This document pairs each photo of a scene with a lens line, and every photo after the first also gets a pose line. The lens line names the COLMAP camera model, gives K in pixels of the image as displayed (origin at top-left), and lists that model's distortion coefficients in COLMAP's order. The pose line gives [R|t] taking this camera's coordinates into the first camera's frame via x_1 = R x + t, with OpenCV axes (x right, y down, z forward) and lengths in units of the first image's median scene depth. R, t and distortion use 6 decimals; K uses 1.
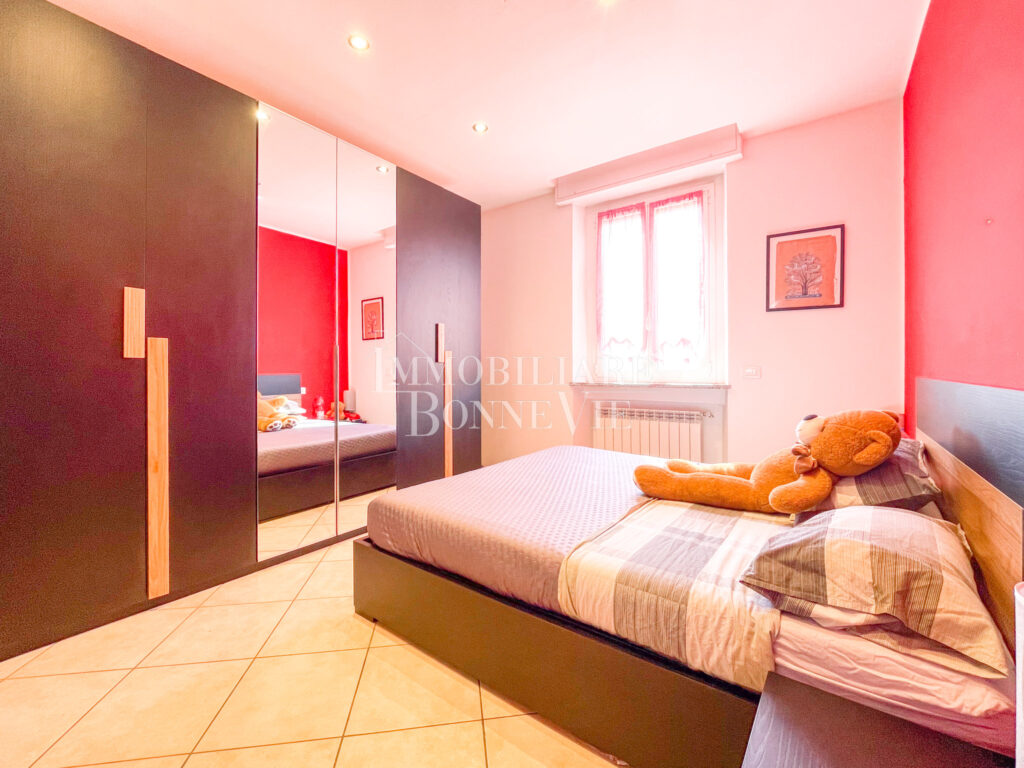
lens RADIAL K [[434.6, 0, 516.1], [0, 434.6, 369.4], [0, 0, 1]] dist [-0.003270, 0.001096]
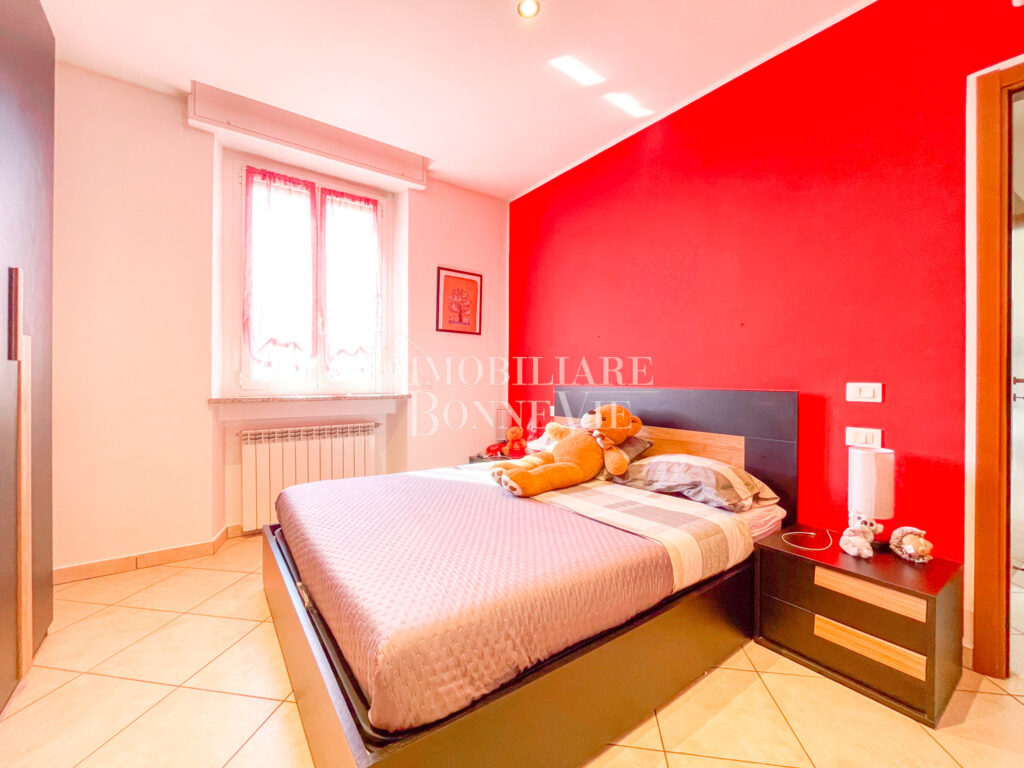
lens RADIAL K [[434.6, 0, 506.9], [0, 434.6, 378.7], [0, 0, 1]] dist [-0.003270, 0.001096]
pose [[0.294040, 0.007025, 0.955767, -0.428027], [-0.002626, 0.999975, -0.006542, 0.002198], [-0.955790, -0.000586, 0.294051, 0.415744]]
